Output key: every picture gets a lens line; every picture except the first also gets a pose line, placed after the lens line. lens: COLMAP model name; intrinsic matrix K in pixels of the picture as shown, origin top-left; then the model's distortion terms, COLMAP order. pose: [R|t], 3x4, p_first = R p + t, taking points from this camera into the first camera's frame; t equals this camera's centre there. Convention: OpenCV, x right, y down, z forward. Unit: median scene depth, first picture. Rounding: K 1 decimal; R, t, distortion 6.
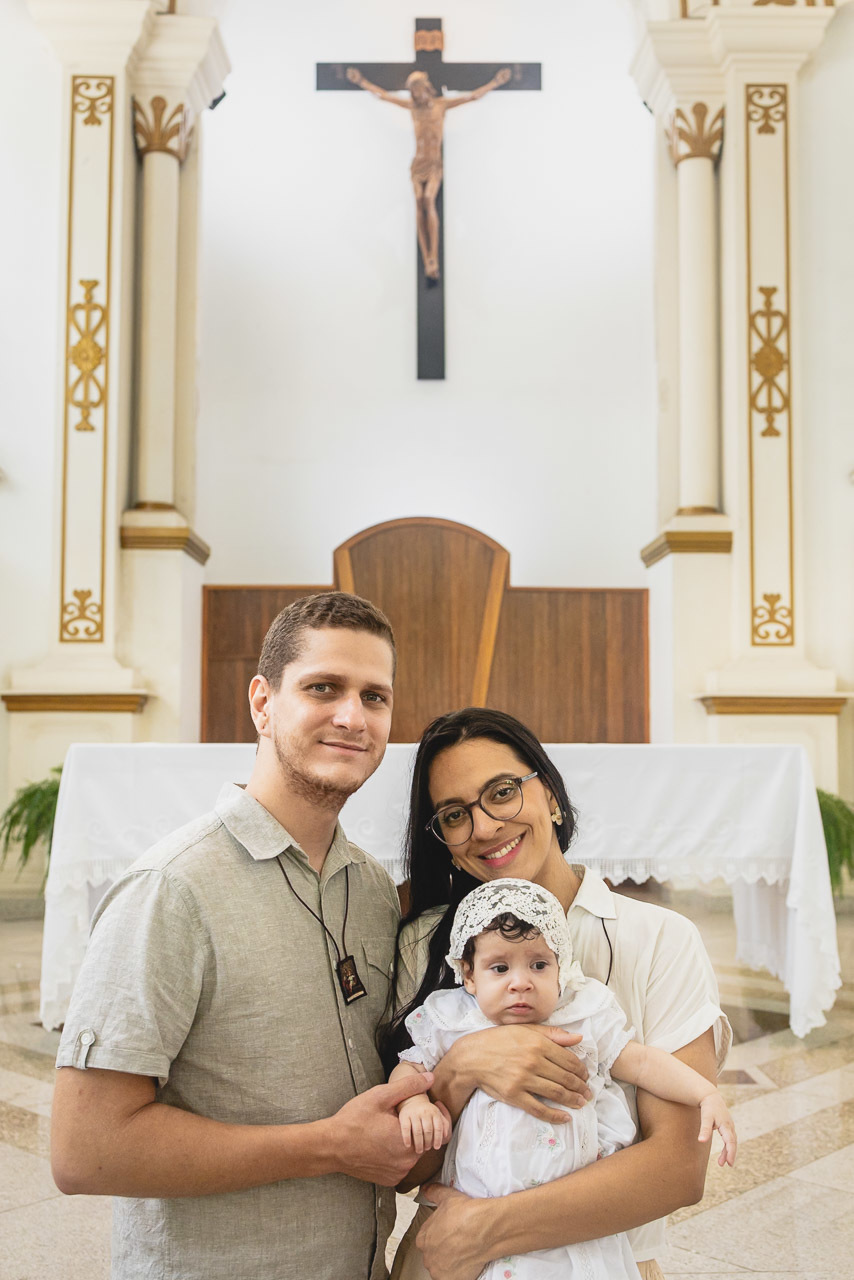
lens RADIAL K [[1294.8, 0, 438.5], [0, 1294.8, 732.4], [0, 0, 1]] dist [-0.002890, 0.000000]
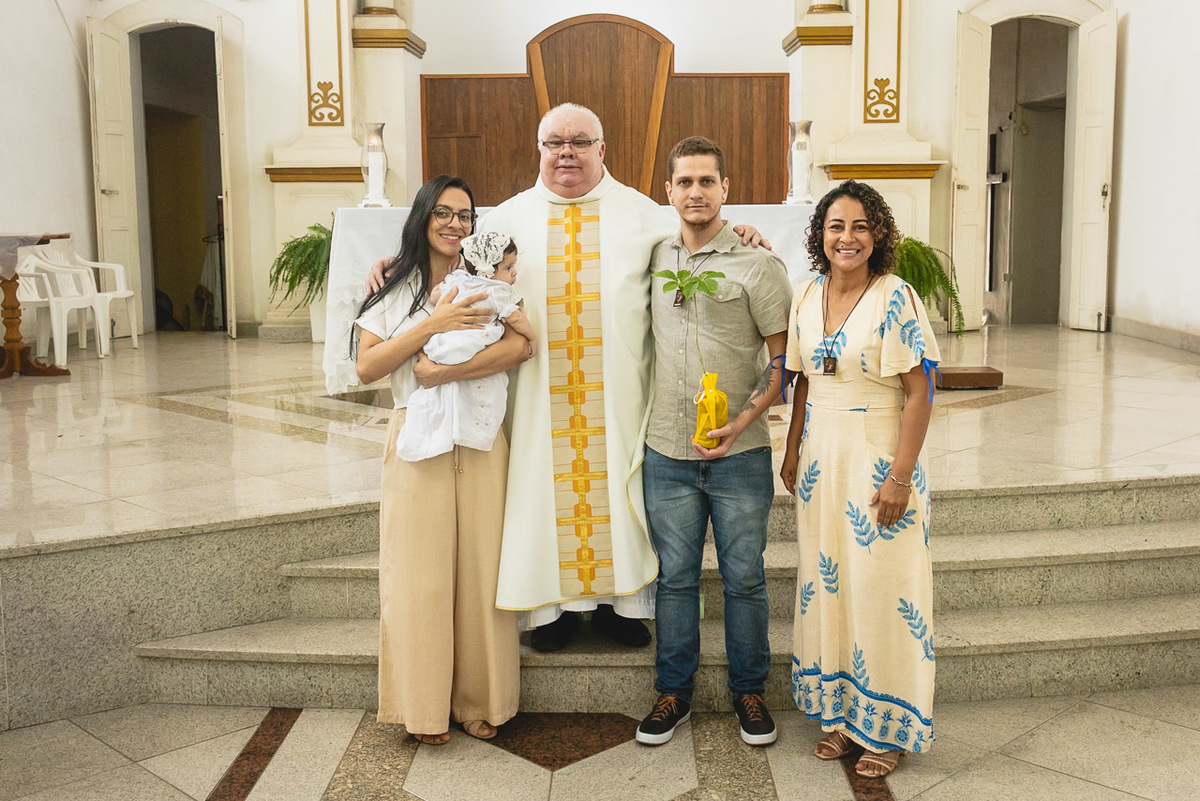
lens RADIAL K [[1213.8, 0, 610.0], [0, 1213.8, 406.4], [0, 0, 1]] dist [-0.002890, 0.000000]
pose [[0.999422, -0.003475, -0.033812, 0.037153], [0.009252, 0.985013, 0.172230, -0.001820], [0.032706, -0.172443, 0.984476, -0.192376]]
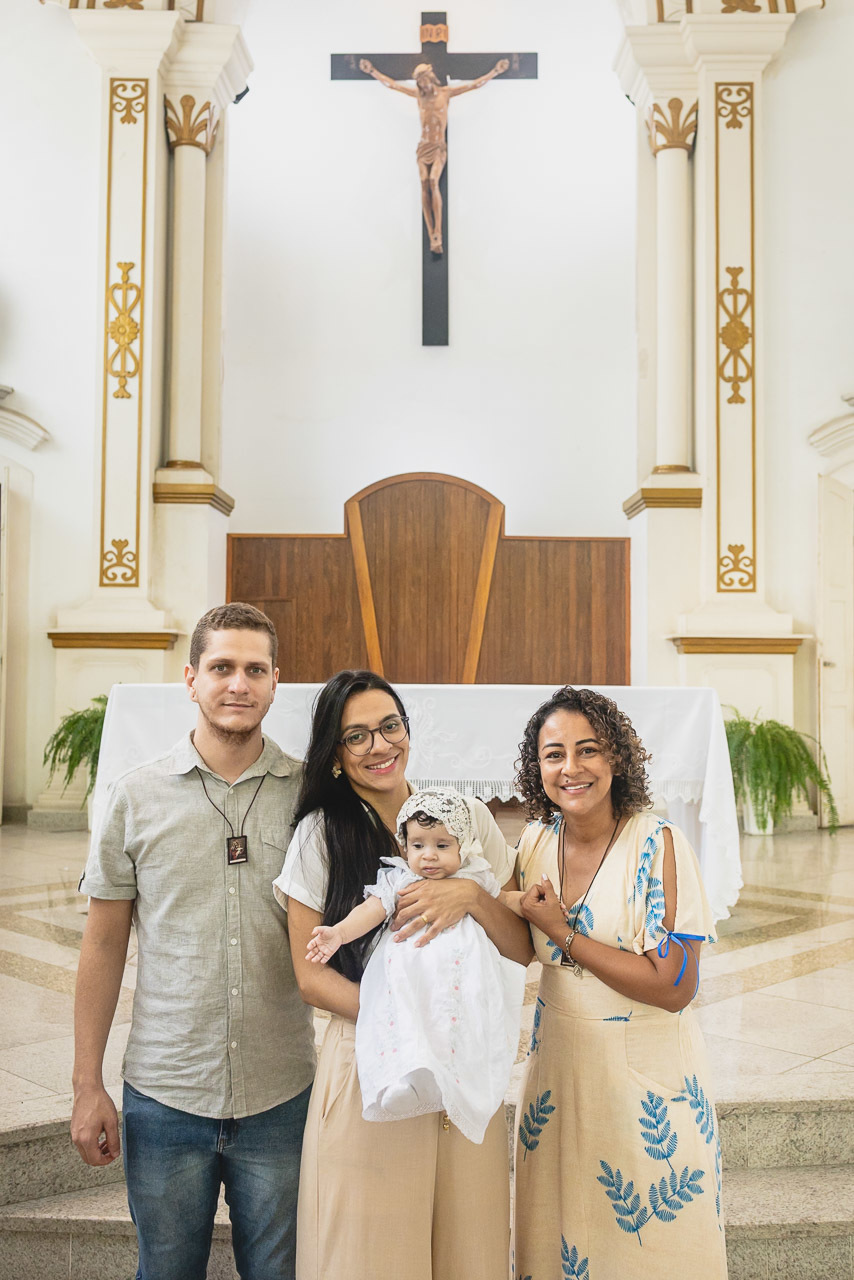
lens RADIAL K [[1294.8, 0, 430.3], [0, 1294.8, 686.5], [0, 0, 1]] dist [-0.002890, 0.000000]
pose [[0.999539, 0.005591, -0.029837, 0.028849], [-0.004966, 0.999768, 0.020980, -0.007667], [0.029948, -0.020822, 0.999335, -0.118952]]
